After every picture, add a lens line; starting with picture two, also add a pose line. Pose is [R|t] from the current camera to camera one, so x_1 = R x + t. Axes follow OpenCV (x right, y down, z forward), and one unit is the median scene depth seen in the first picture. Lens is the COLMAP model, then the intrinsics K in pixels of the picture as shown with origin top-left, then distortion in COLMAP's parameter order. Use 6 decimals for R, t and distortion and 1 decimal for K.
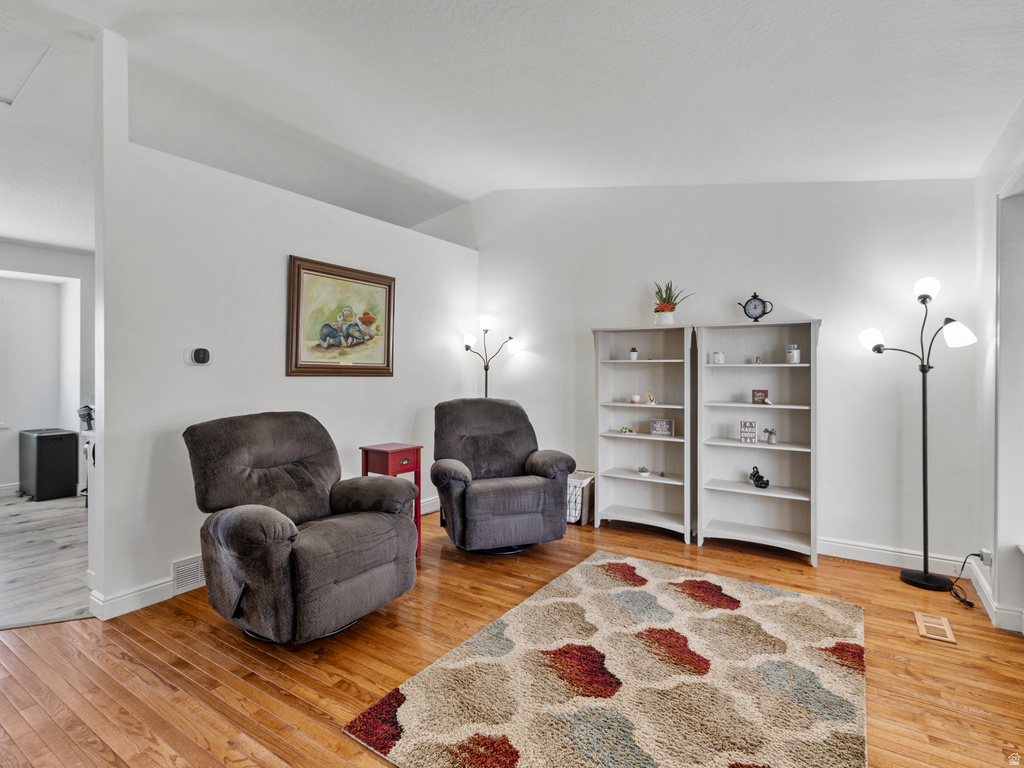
lens RADIAL K [[520.6, 0, 512.4], [0, 520.6, 375.3], [0, 0, 1]] dist [-0.006665, 0.002317]
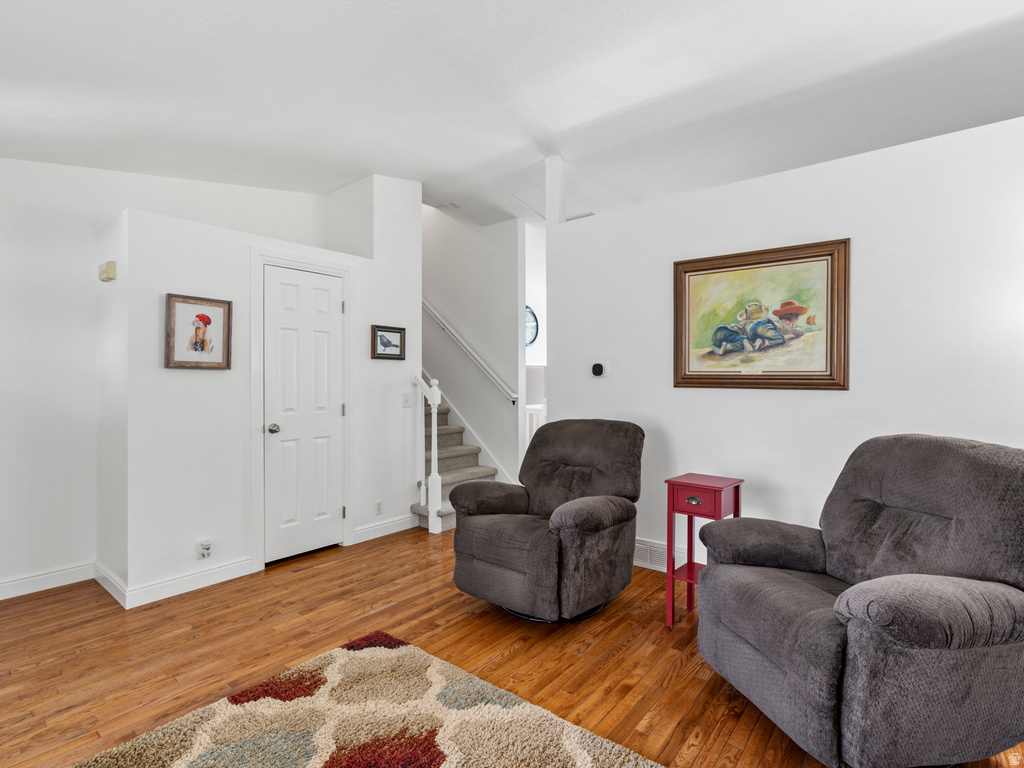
lens RADIAL K [[520.6, 0, 515.1], [0, 520.6, 380.4], [0, 0, 1]] dist [-0.006665, 0.002317]
pose [[-0.092023, -0.000944, -0.995756, 0.522730], [-0.006727, 0.999977, -0.000326, -0.007834], [0.995734, 0.006669, -0.092027, 0.733980]]
